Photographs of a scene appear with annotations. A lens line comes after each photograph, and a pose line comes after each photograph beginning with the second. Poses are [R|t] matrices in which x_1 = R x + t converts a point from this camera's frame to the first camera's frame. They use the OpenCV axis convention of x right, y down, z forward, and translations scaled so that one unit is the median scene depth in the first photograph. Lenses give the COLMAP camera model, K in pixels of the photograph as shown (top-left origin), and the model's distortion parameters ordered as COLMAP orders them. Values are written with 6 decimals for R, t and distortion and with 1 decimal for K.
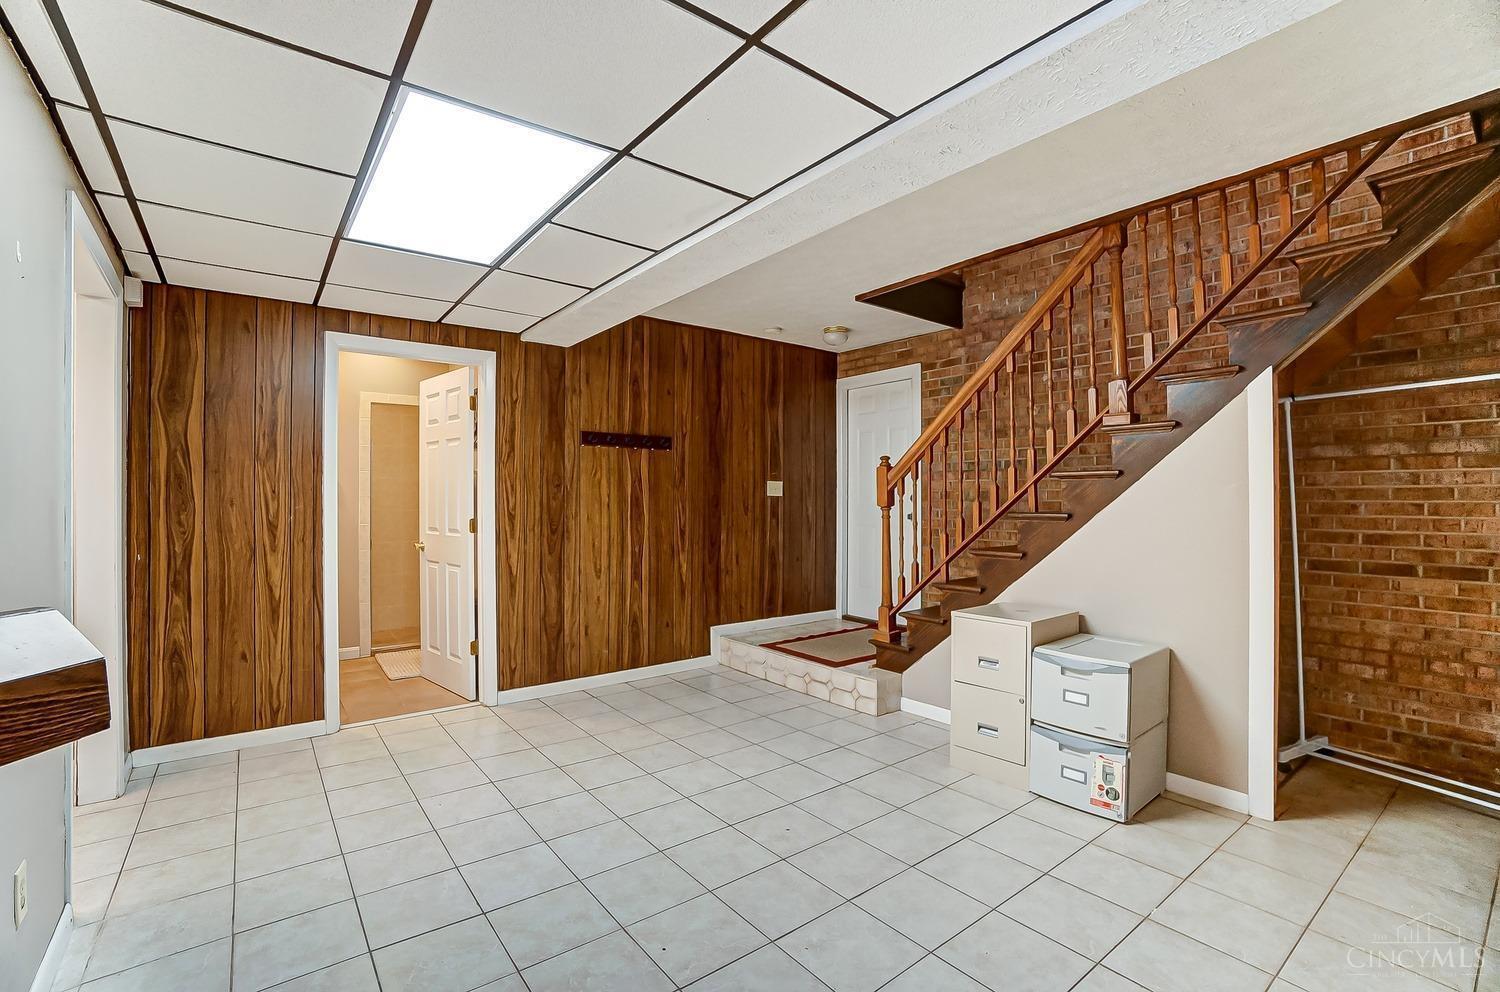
lens RADIAL K [[653.1, 0, 752.9], [0, 653.1, 496.7], [0, 0, 1]] dist [-0.042202, 0.010926]
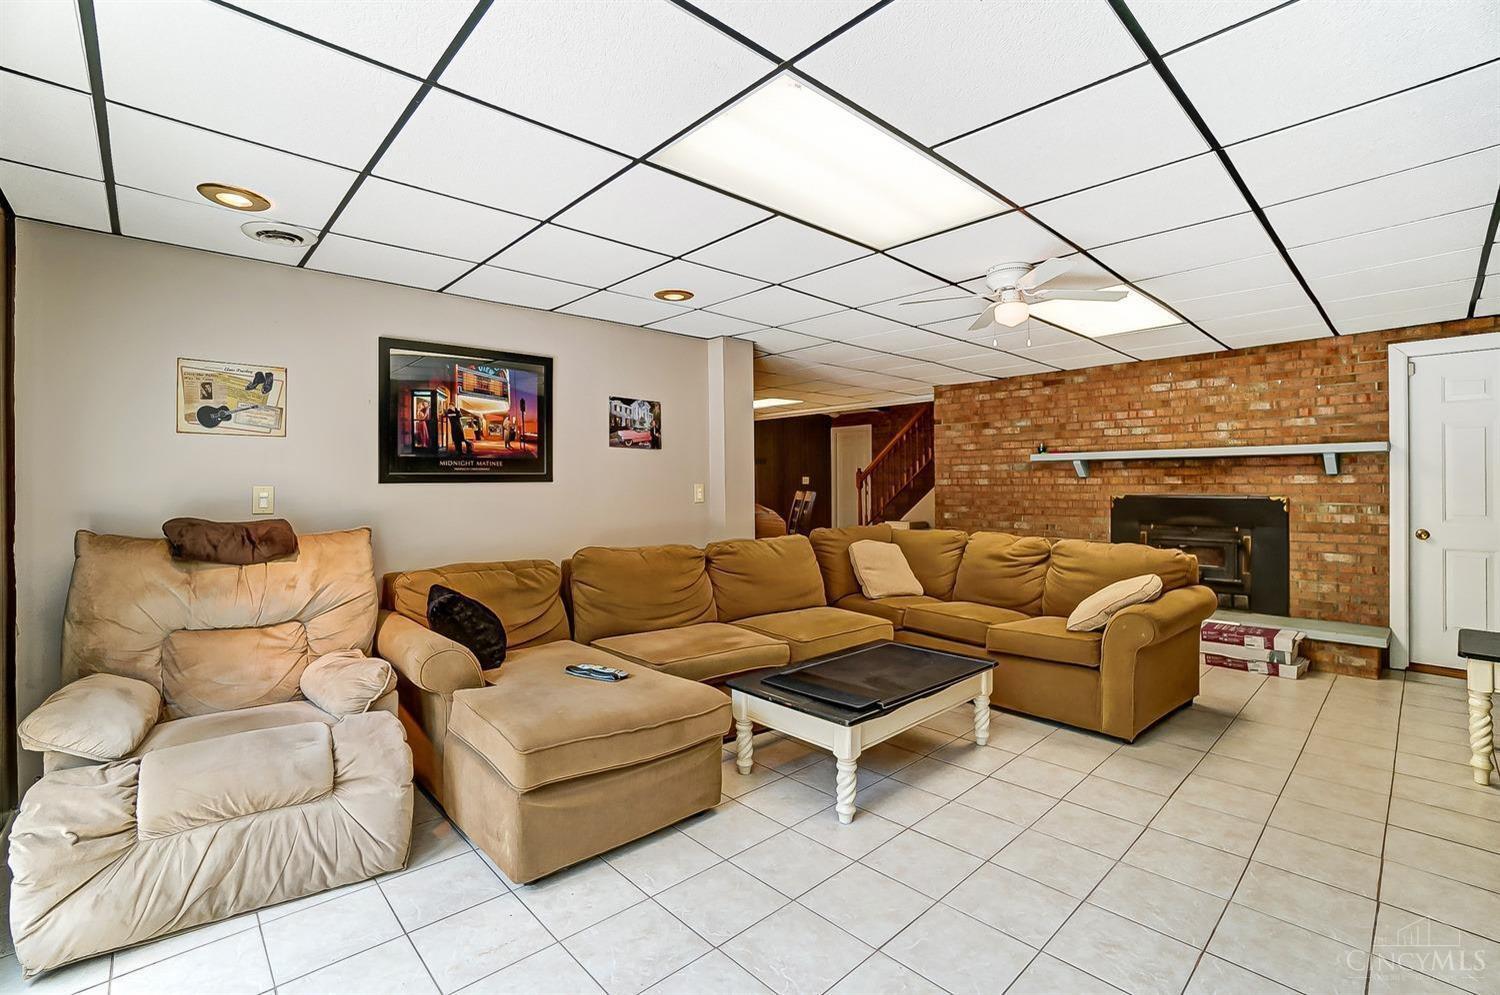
lens RADIAL K [[653.1, 0, 747.5], [0, 653.1, 491.8], [0, 0, 1]] dist [-0.042202, 0.010926]
pose [[0.996158, -0.002874, 0.087524, -0.449968], [0.002201, 0.999967, 0.007785, 0.009596], [-0.087543, -0.007563, 0.996132, -1.478692]]
